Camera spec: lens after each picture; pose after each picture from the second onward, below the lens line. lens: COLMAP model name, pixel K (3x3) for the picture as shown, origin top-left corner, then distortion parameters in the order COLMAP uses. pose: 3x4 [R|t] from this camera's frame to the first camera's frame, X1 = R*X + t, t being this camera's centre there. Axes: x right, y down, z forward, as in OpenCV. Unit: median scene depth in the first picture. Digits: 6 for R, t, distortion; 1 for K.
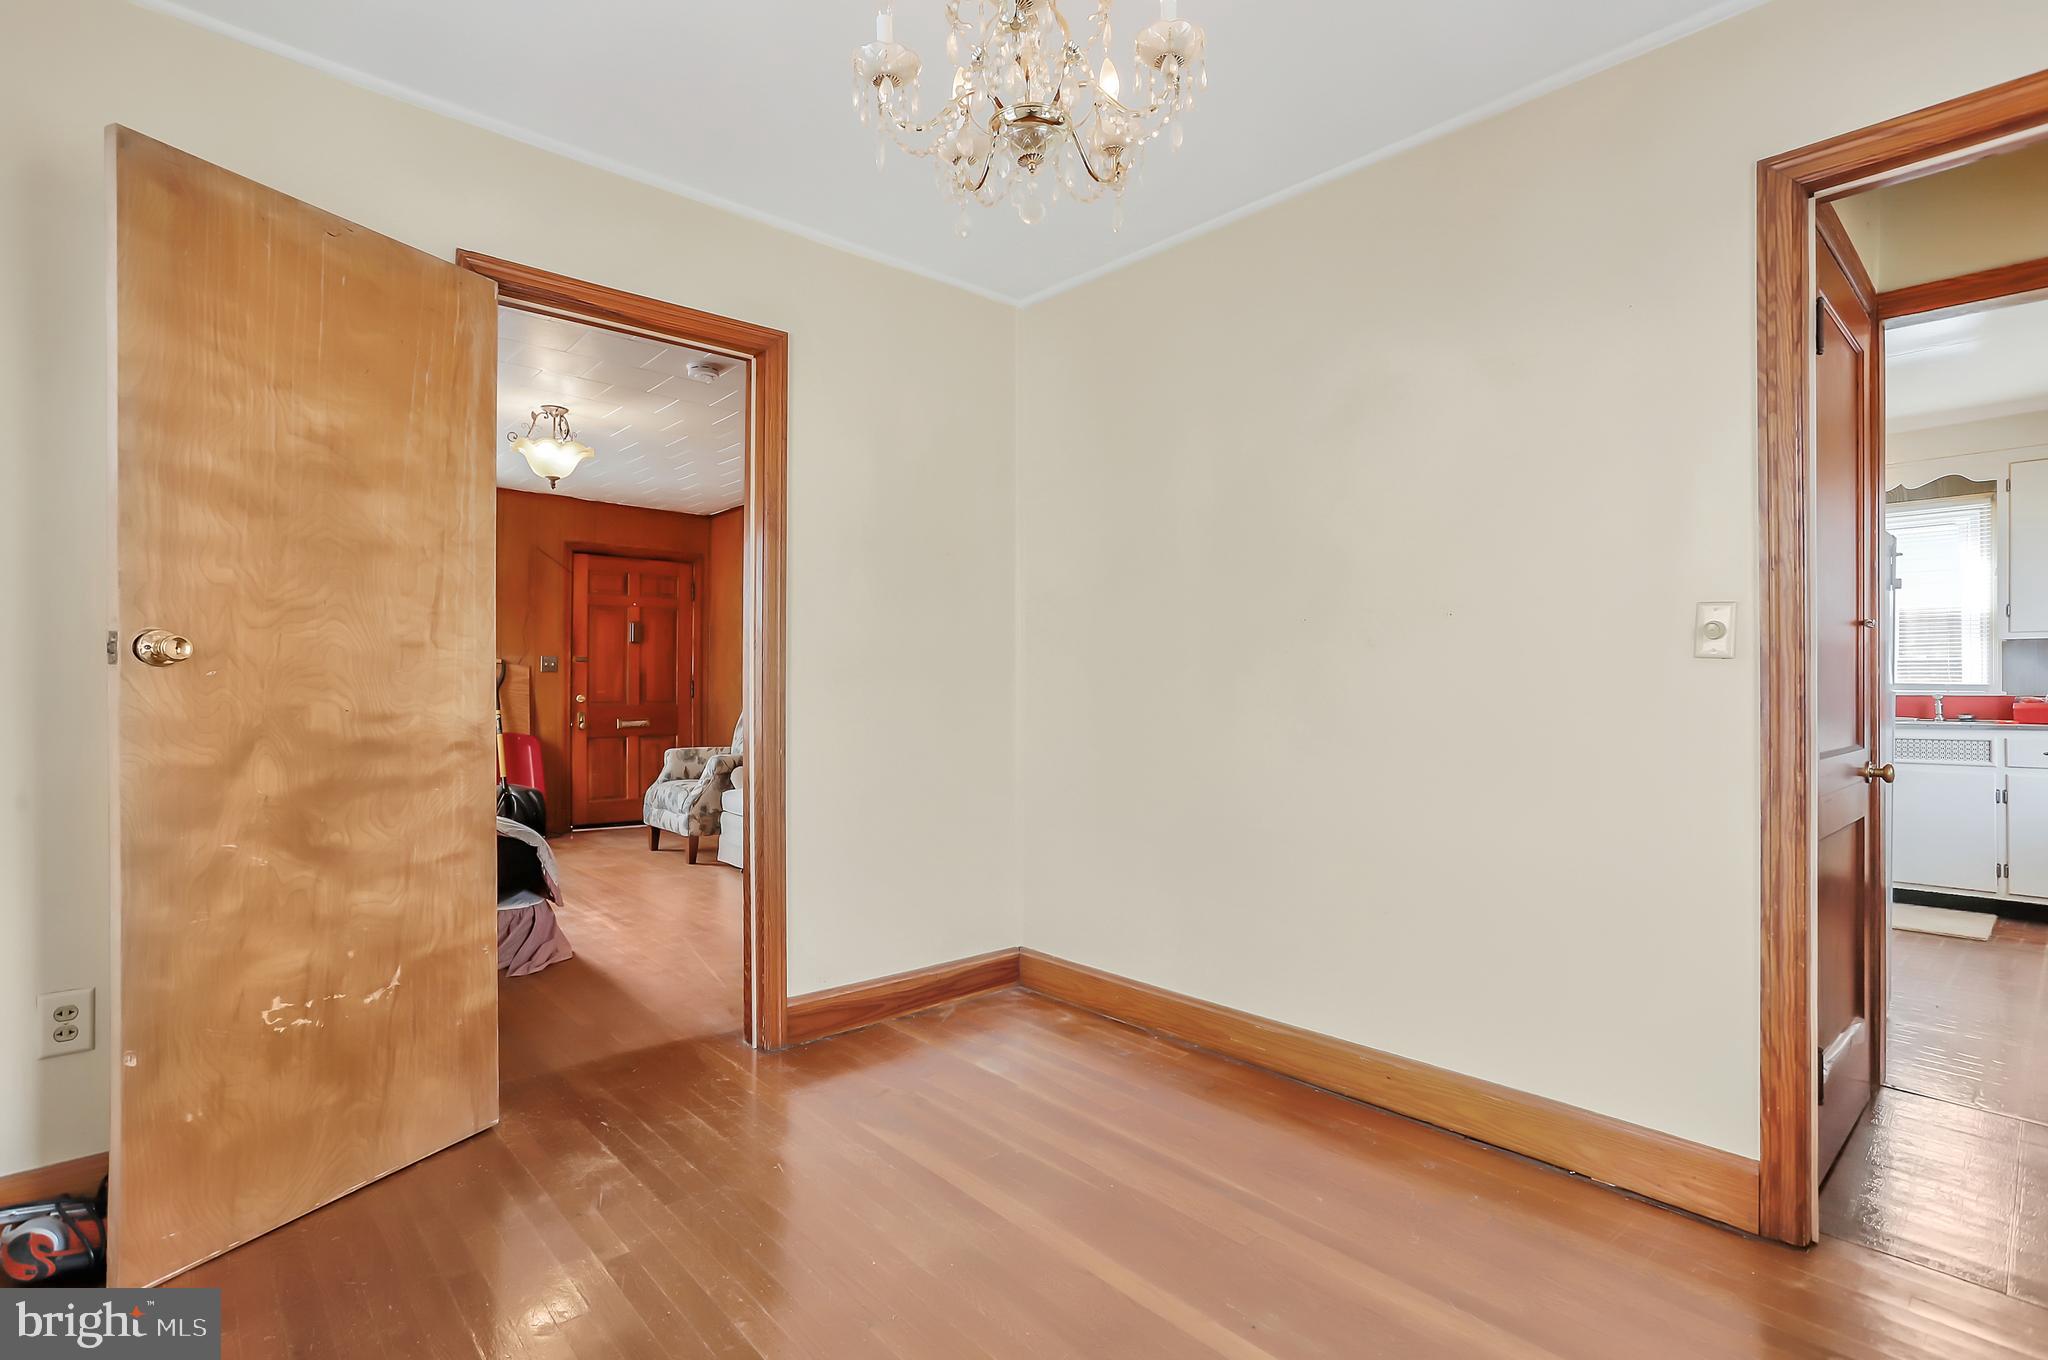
lens RADIAL K [[962.9, 0, 1022.4], [0, 962.9, 673.4], [0, 0, 1]] dist [-0.025440, 0.000776]
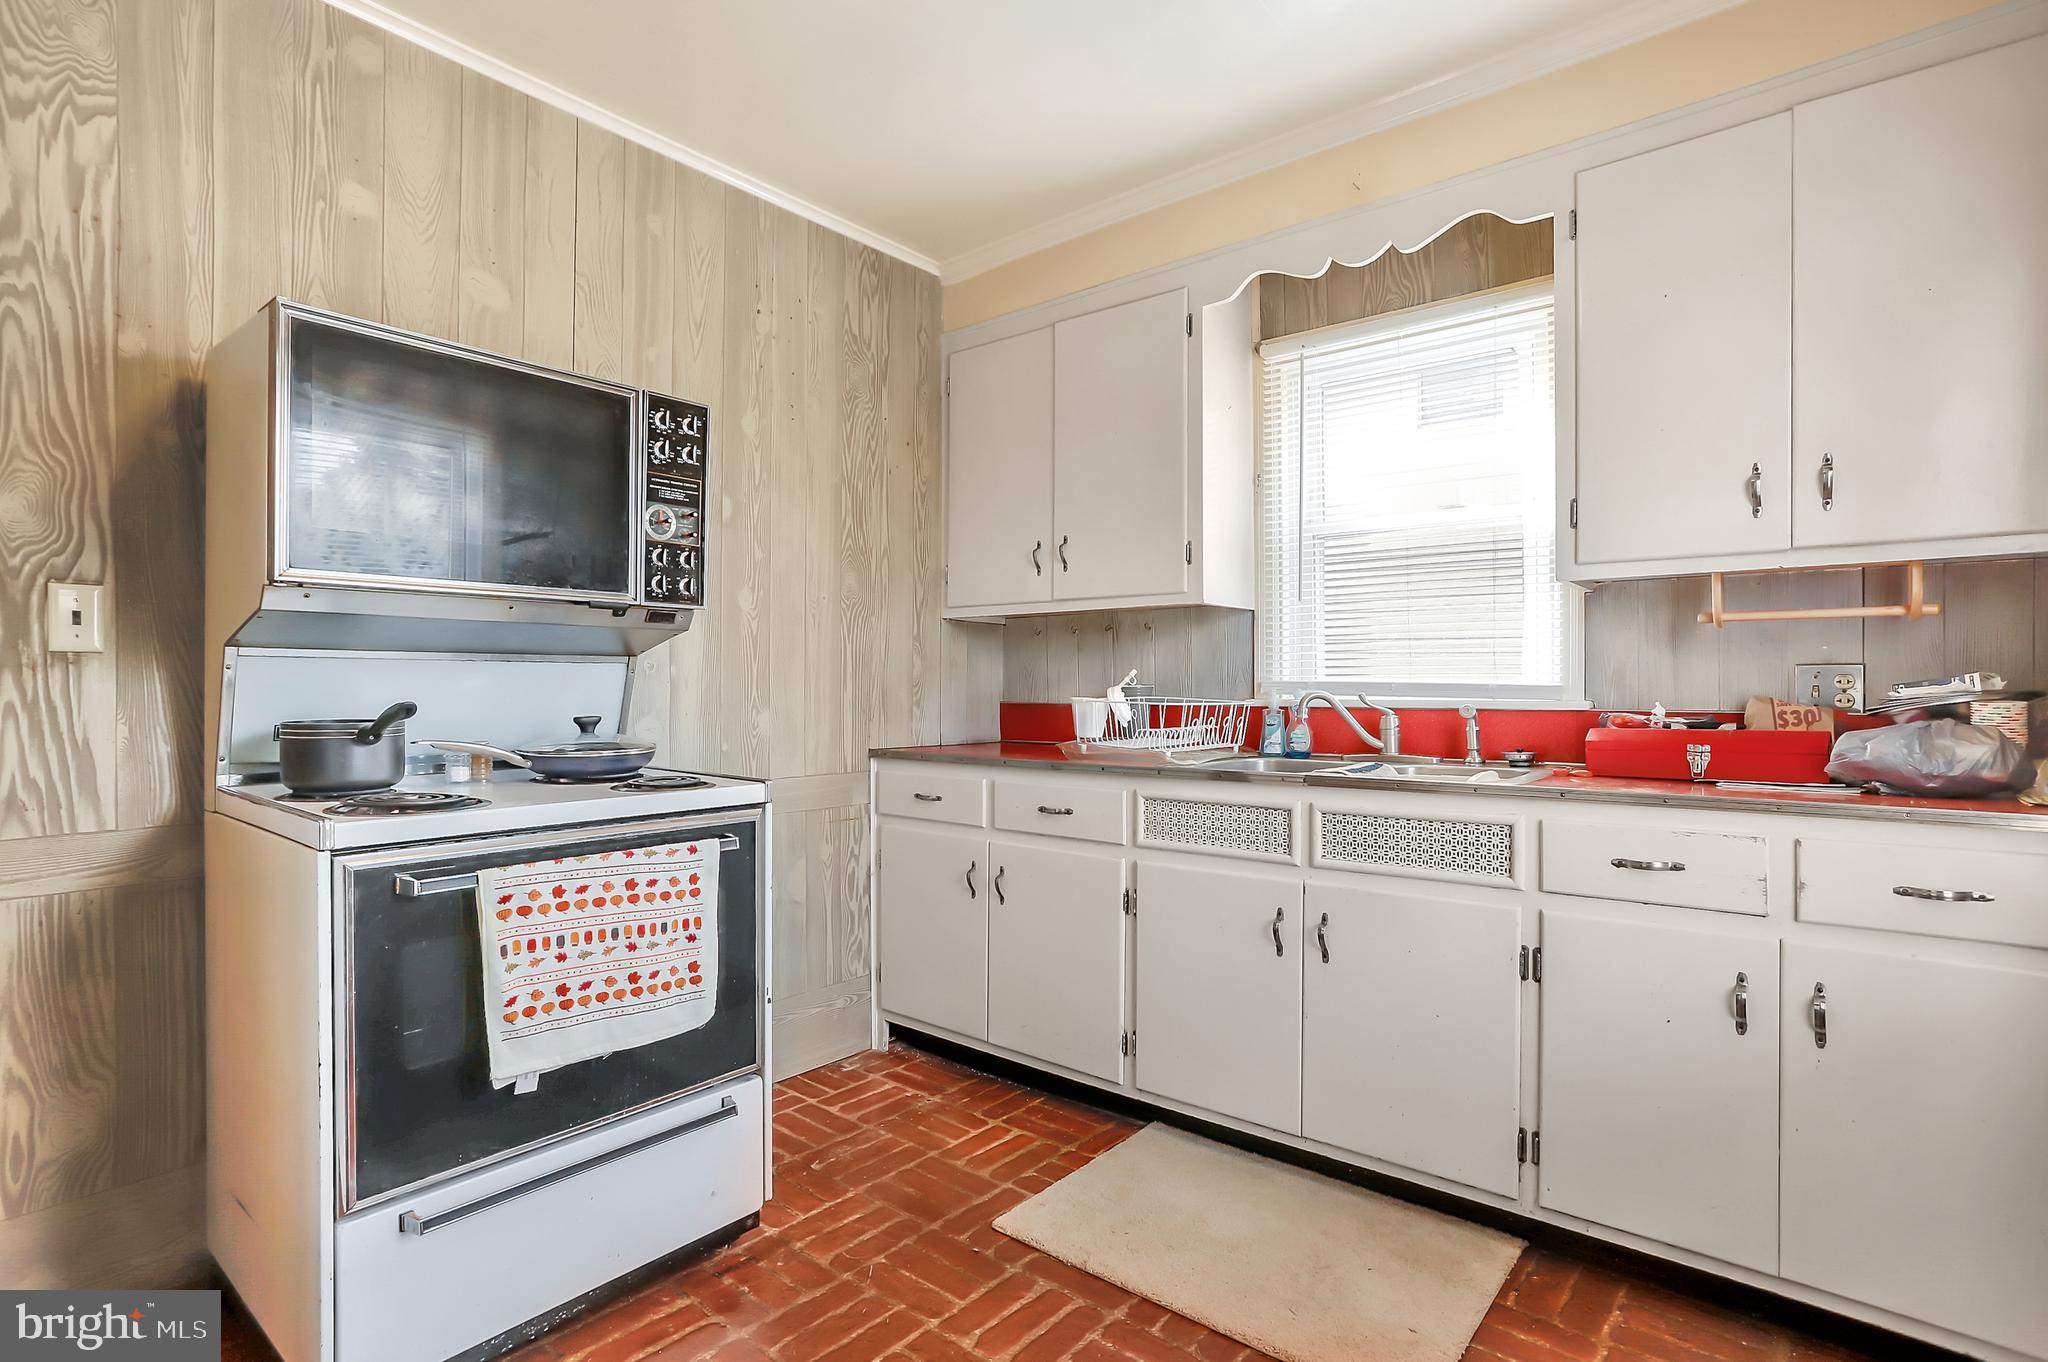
lens RADIAL K [[985.4, 0, 1034.3], [0, 985.4, 686.2], [0, 0, 1]] dist [-0.050000, 0.024130]
pose [[0.988257, 0.001070, 0.152799, 0.728734], [-0.002764, 0.999937, 0.010873, 0.007495], [-0.152778, -0.011168, 0.988197, 0.587223]]
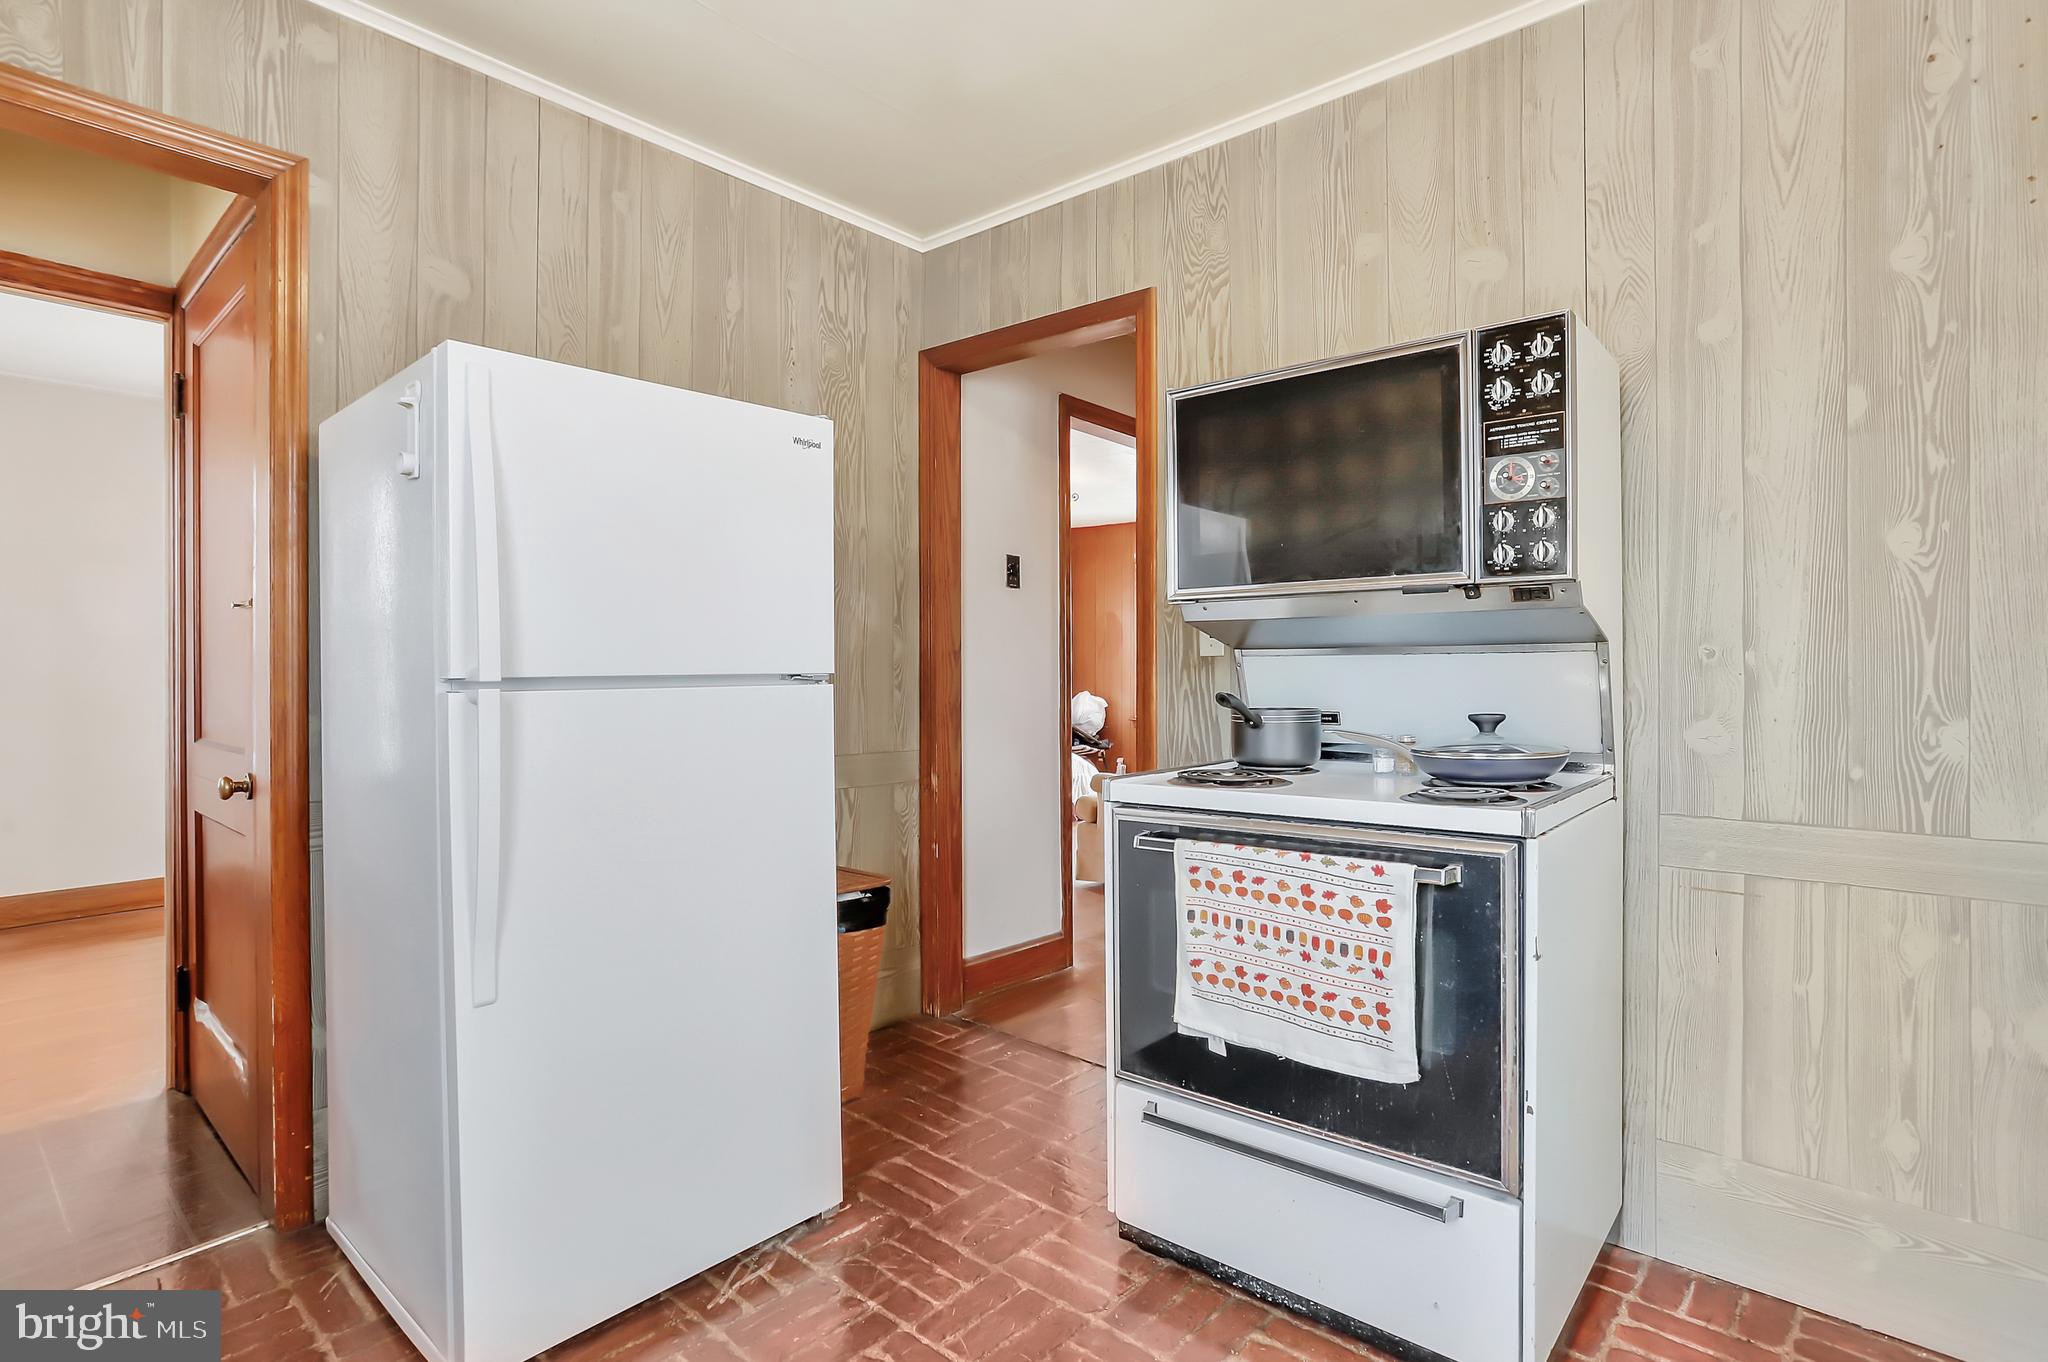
lens RADIAL K [[1023.4, 0, 1024.0], [0, 1023.4, 681.0], [0, 0, 1]] dist [-0.061447, 0.029928]
pose [[0.124887, 0.000109, -0.992171, 0.939391], [0.010430, 0.999945, 0.001423, 0.010451], [0.992116, -0.010526, 0.124879, 0.790833]]
